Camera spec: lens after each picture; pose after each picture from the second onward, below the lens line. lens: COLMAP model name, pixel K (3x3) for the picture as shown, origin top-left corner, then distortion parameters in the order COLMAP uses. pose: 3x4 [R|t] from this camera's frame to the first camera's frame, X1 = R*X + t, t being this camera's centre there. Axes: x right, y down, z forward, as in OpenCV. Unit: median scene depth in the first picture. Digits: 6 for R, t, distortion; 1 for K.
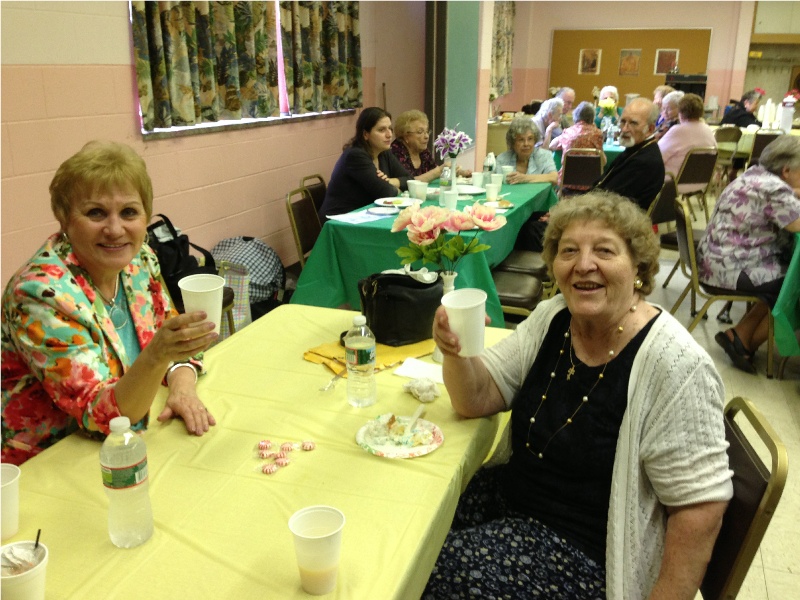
lens RADIAL K [[755.7, 0, 398.2], [0, 755.7, 285.9], [0, 0, 1]] dist [0.191006, -0.321807]
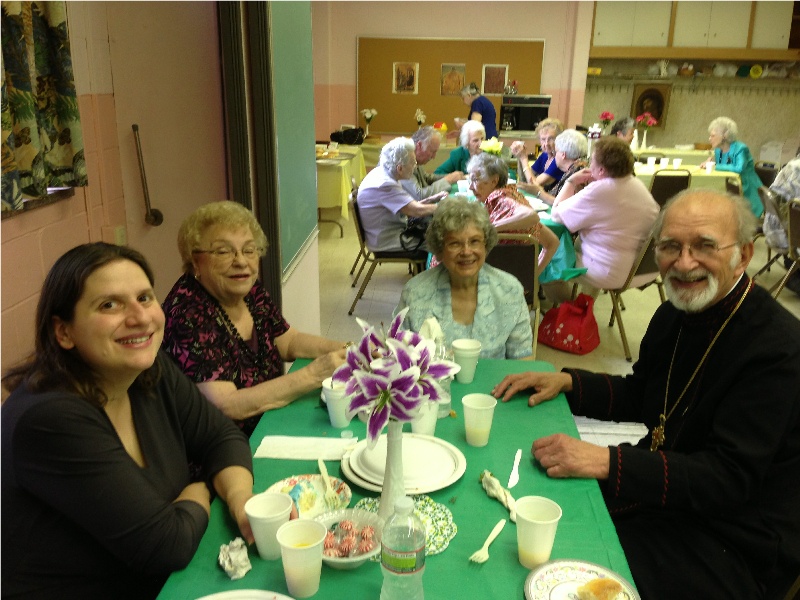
lens RADIAL K [[755.7, 0, 398.2], [0, 755.7, 285.9], [0, 0, 1]] dist [0.191006, -0.321807]
pose [[0.956405, -0.071431, 0.283174, -0.002720], [0.074333, 0.997233, 0.000498, -0.078771], [-0.282426, 0.020573, 0.959068, 0.251896]]
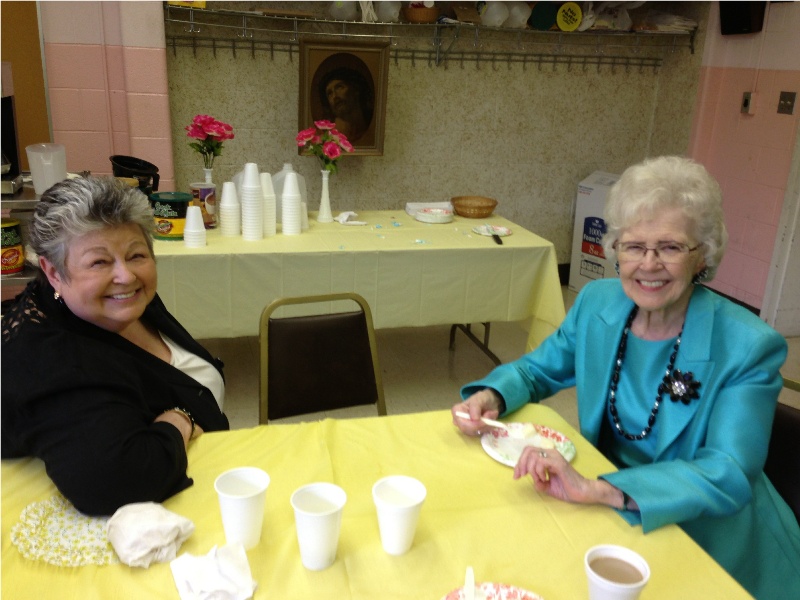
lens RADIAL K [[755.7, 0, 398.2], [0, 755.7, 285.9], [0, 0, 1]] dist [0.191006, -0.321807]
pose [[0.820981, -0.150438, 0.550780, 0.338207], [0.137270, 0.988376, 0.065351, -0.191067], [-0.554209, 0.021953, 0.832088, 0.691301]]
